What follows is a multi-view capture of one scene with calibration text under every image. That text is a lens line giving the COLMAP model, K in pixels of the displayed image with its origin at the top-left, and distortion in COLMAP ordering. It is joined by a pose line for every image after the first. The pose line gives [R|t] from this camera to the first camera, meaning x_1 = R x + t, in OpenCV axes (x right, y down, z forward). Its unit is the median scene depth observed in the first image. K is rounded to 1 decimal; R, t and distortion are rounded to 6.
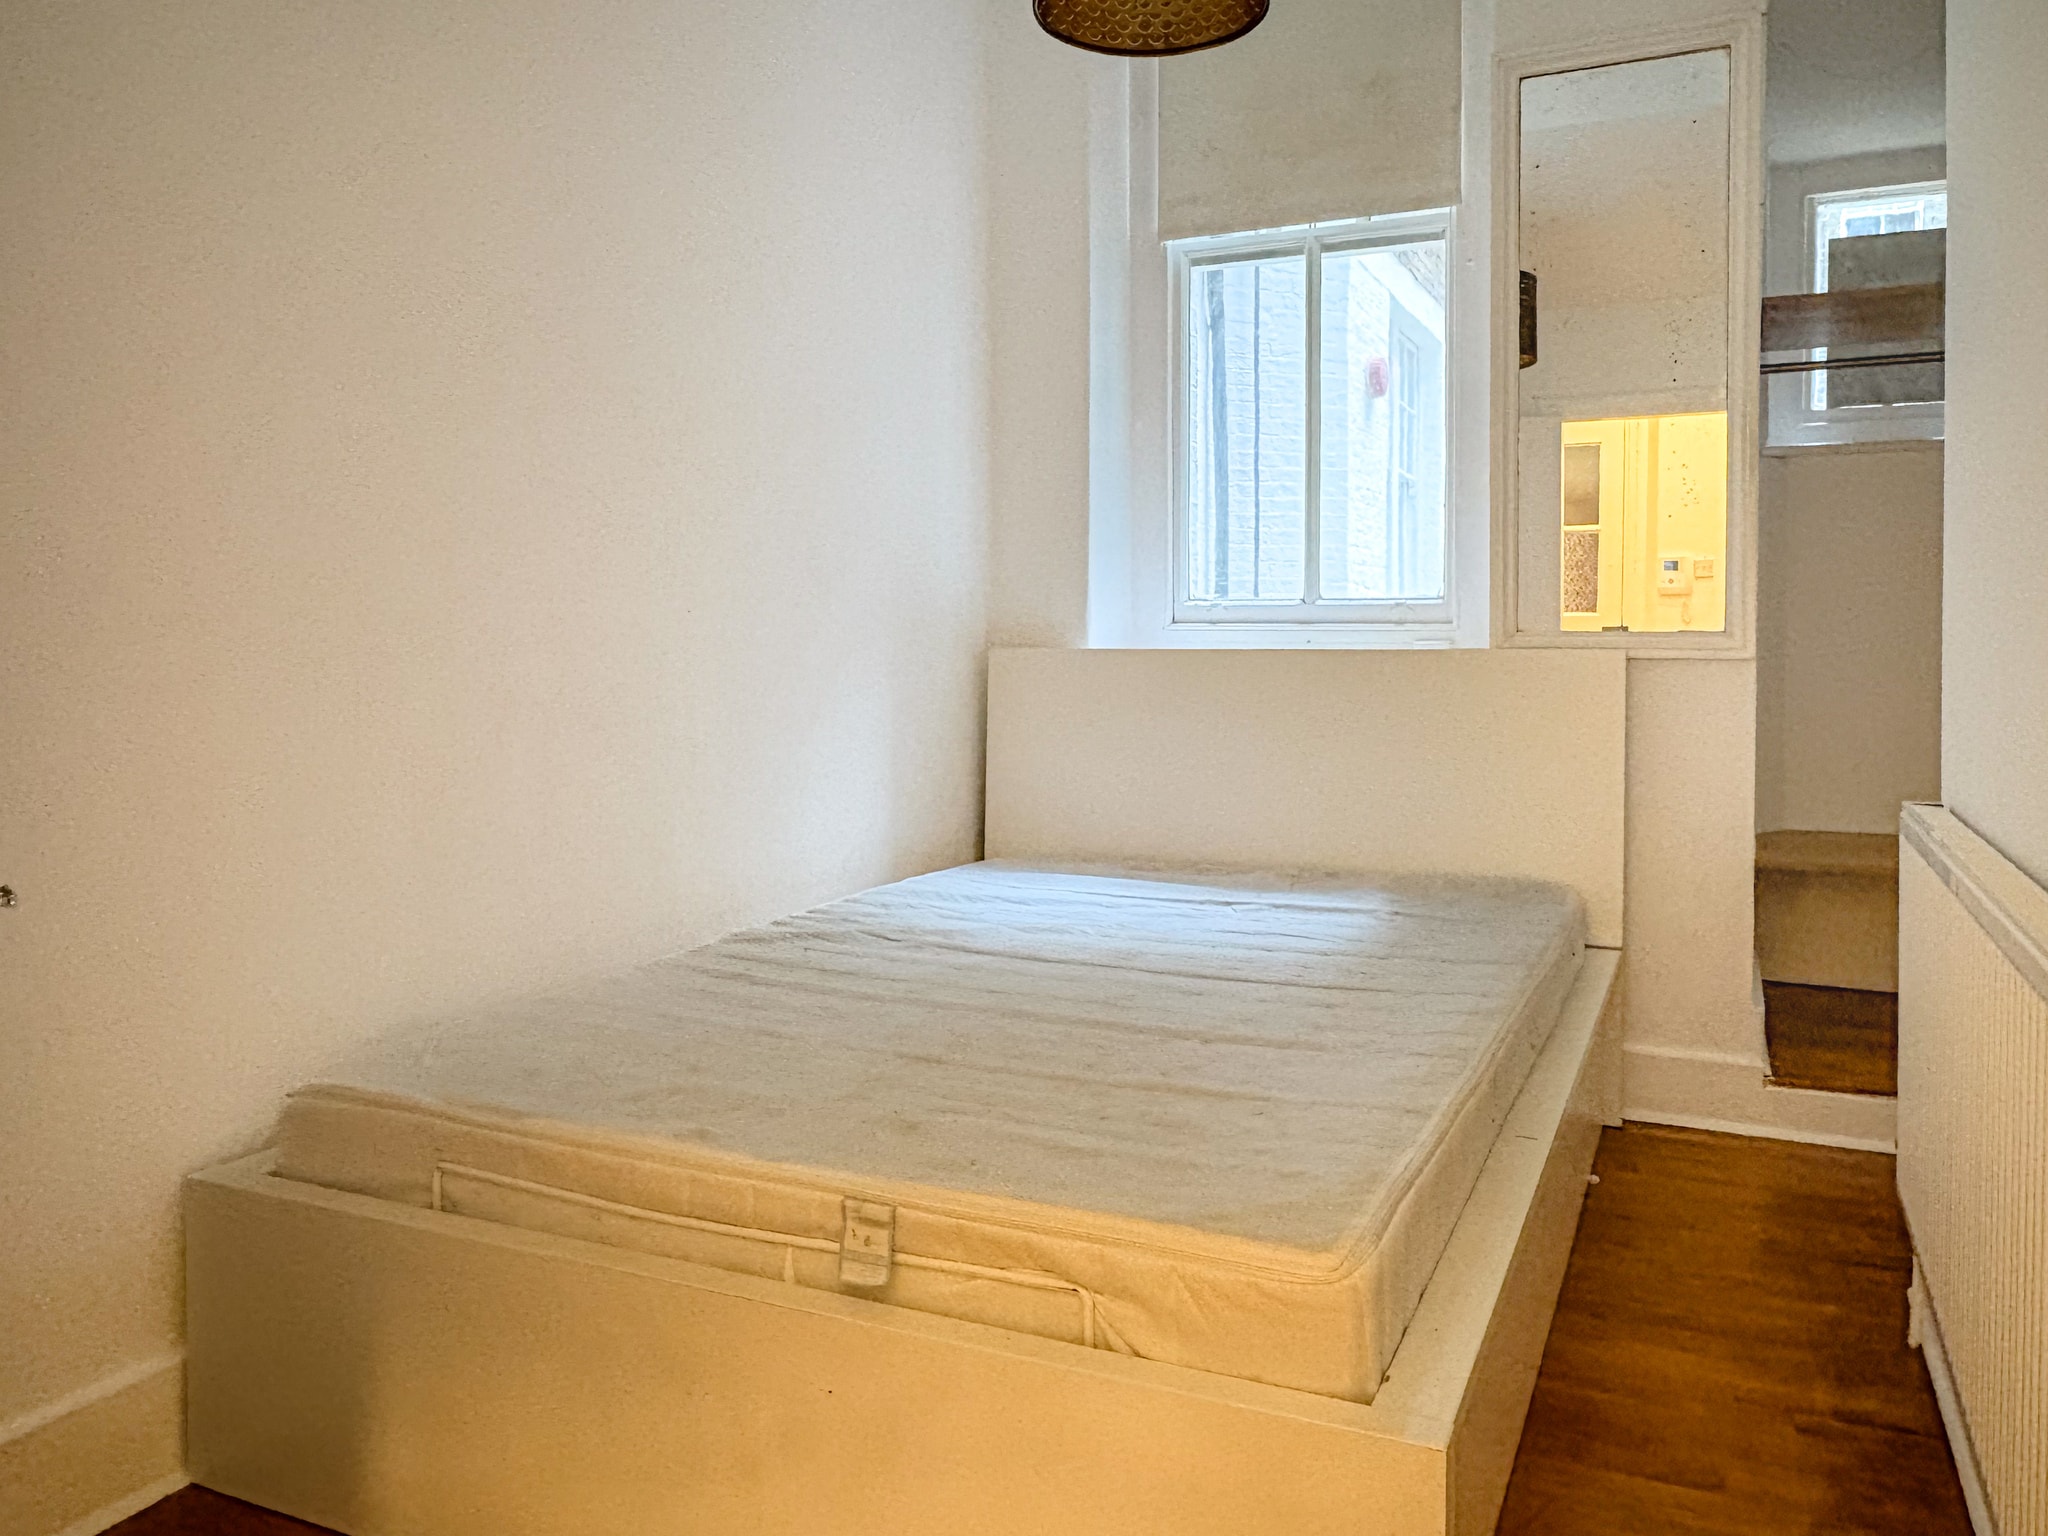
lens RADIAL K [[1381.2, 0, 1024.1], [0, 1381.2, 657.9], [0, 0, 1]] dist [0.006465, 0.000463]
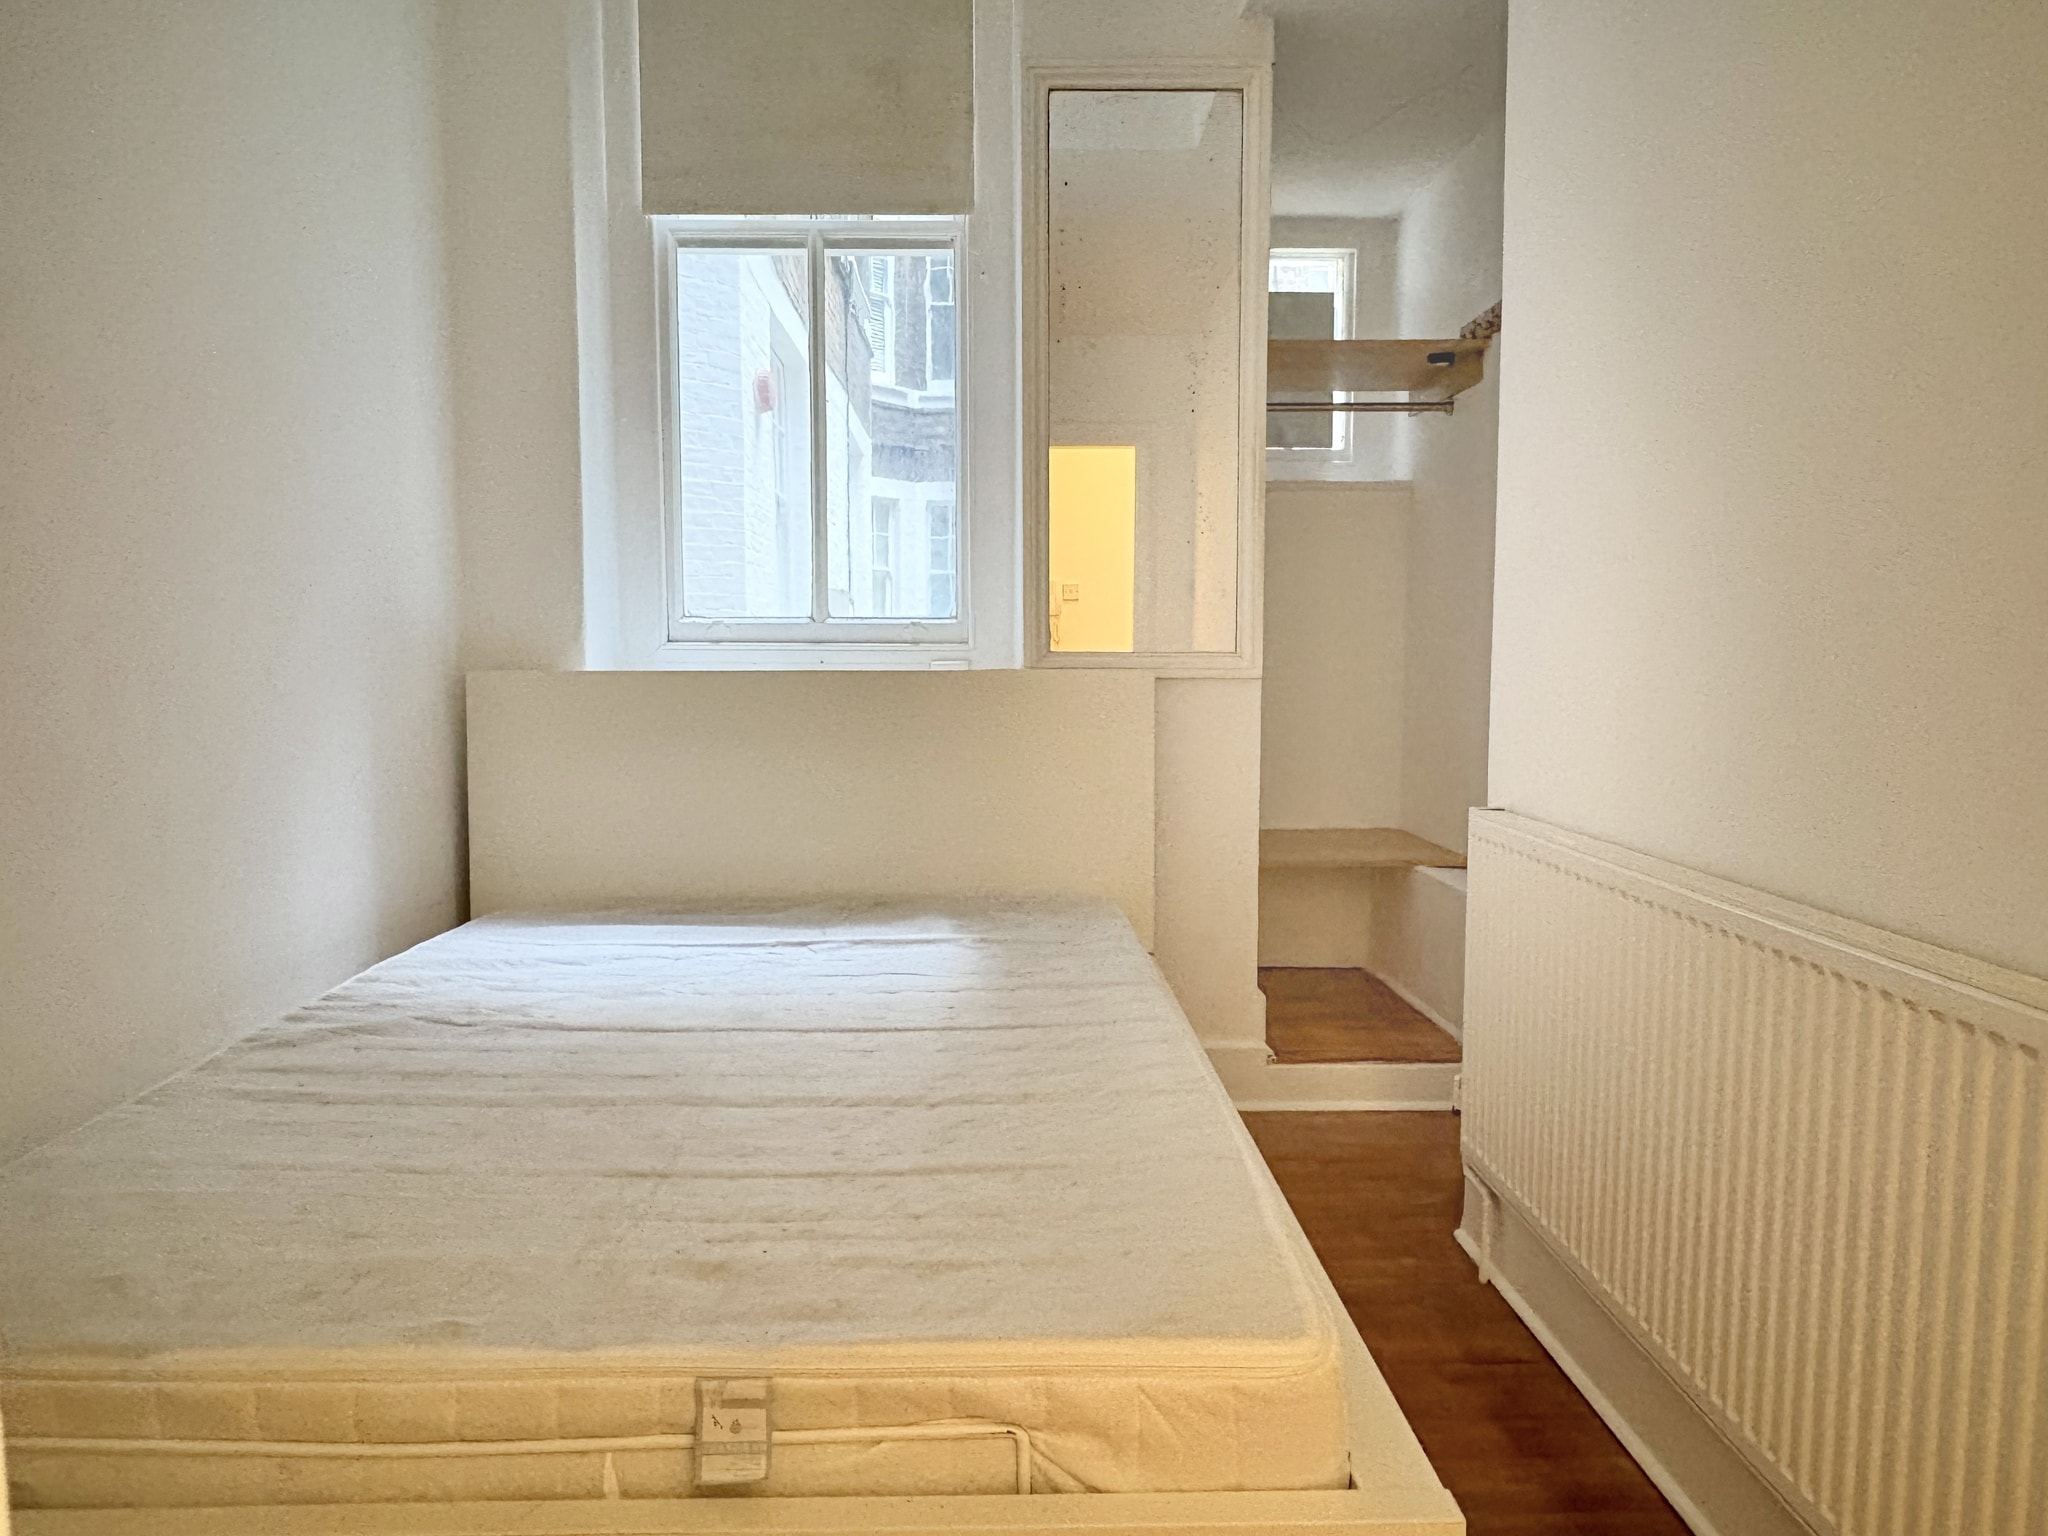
lens RADIAL K [[1404.8, 0, 1024.0], [0, 1404.8, 768.0], [0, 0, 1]] dist [0.003501, -0.000011]
pose [[0.911357, -0.032847, 0.410305, -0.126092], [0.006198, 0.997793, 0.066111, -0.003929], [-0.411571, -0.057707, 0.909549, 0.097706]]
